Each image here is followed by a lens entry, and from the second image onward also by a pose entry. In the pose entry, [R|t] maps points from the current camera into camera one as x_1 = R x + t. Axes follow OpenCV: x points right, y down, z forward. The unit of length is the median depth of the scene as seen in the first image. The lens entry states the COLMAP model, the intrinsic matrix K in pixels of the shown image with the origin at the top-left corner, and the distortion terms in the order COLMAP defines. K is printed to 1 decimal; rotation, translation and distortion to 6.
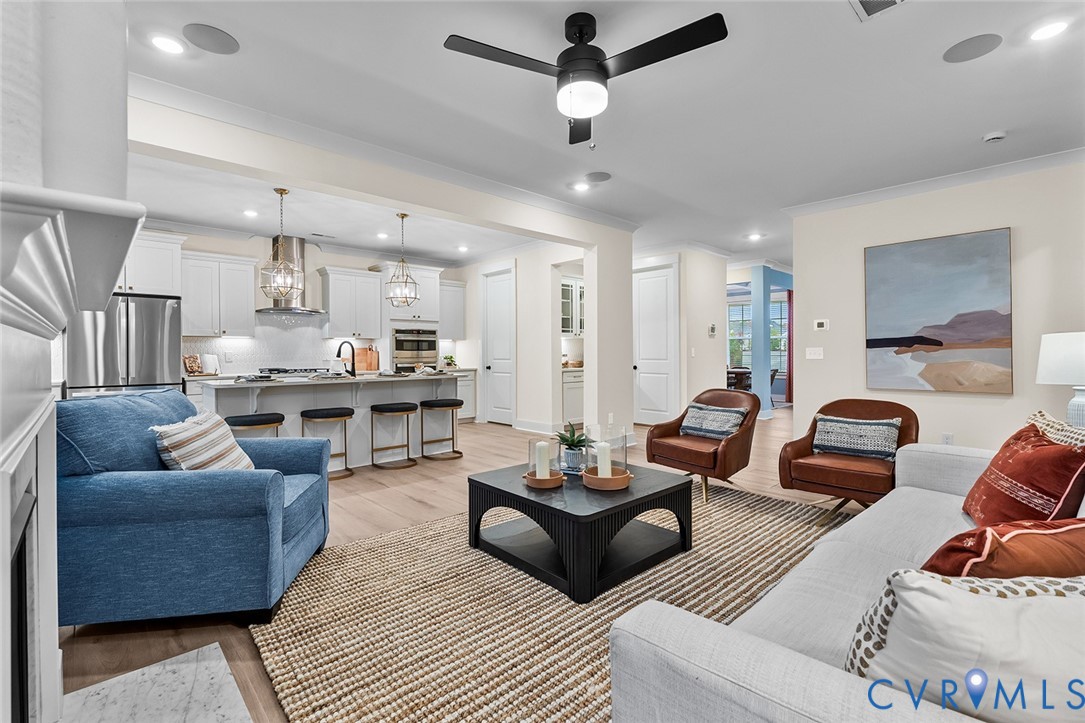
lens RADIAL K [[482.8, 0, 538.6], [0, 482.8, 353.3], [0, 0, 1]] dist [-0.007905, 0.001062]
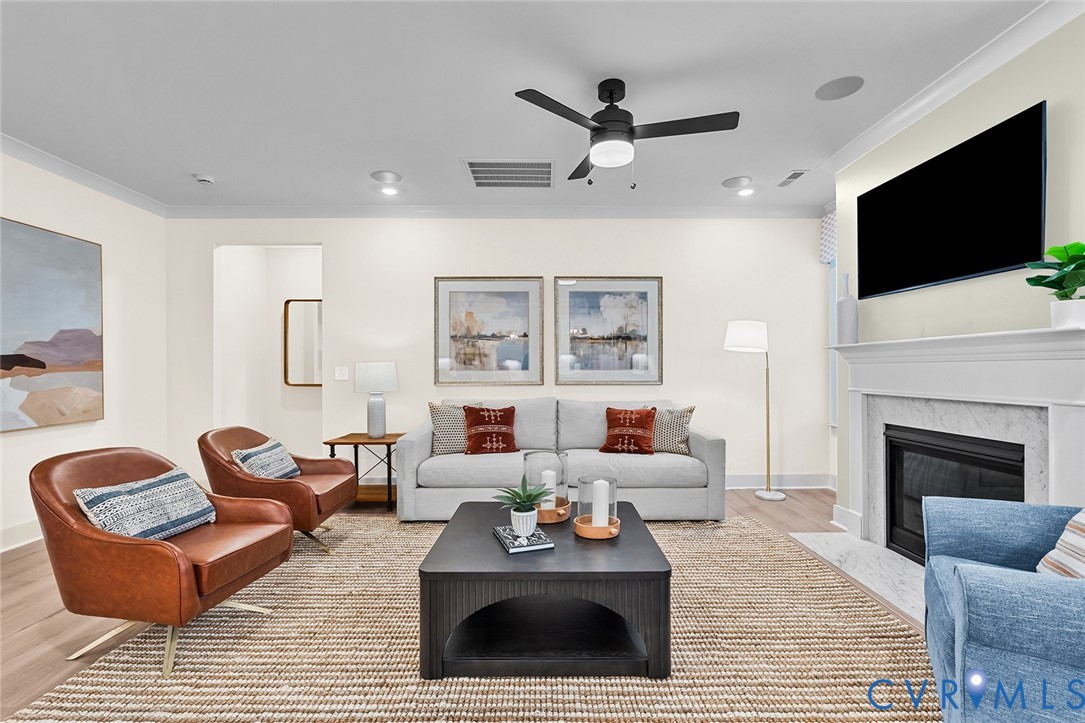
lens RADIAL K [[482.8, 0, 549.2], [0, 482.8, 367.6], [0, 0, 1]] dist [-0.007905, 0.001062]
pose [[-0.743616, 0.012225, 0.668495, -0.290790], [0.016091, 0.999870, -0.000386, -0.002748], [-0.668413, 0.010470, -0.743717, 1.018396]]
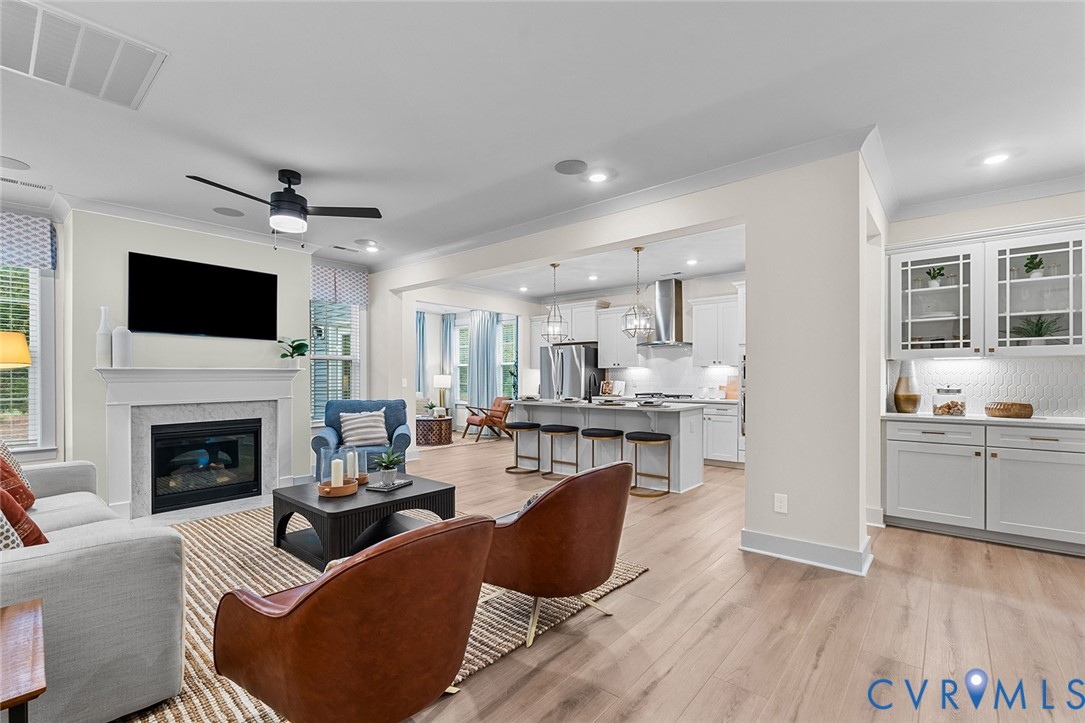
lens RADIAL K [[482.8, 0, 545.4], [0, 482.8, 377.0], [0, 0, 1]] dist [-0.007905, 0.001062]
pose [[0.114881, 0.010425, -0.993325, 0.892407], [-0.003440, 0.999943, 0.010097, -0.025112], [0.993373, 0.002257, 0.114911, 0.848230]]
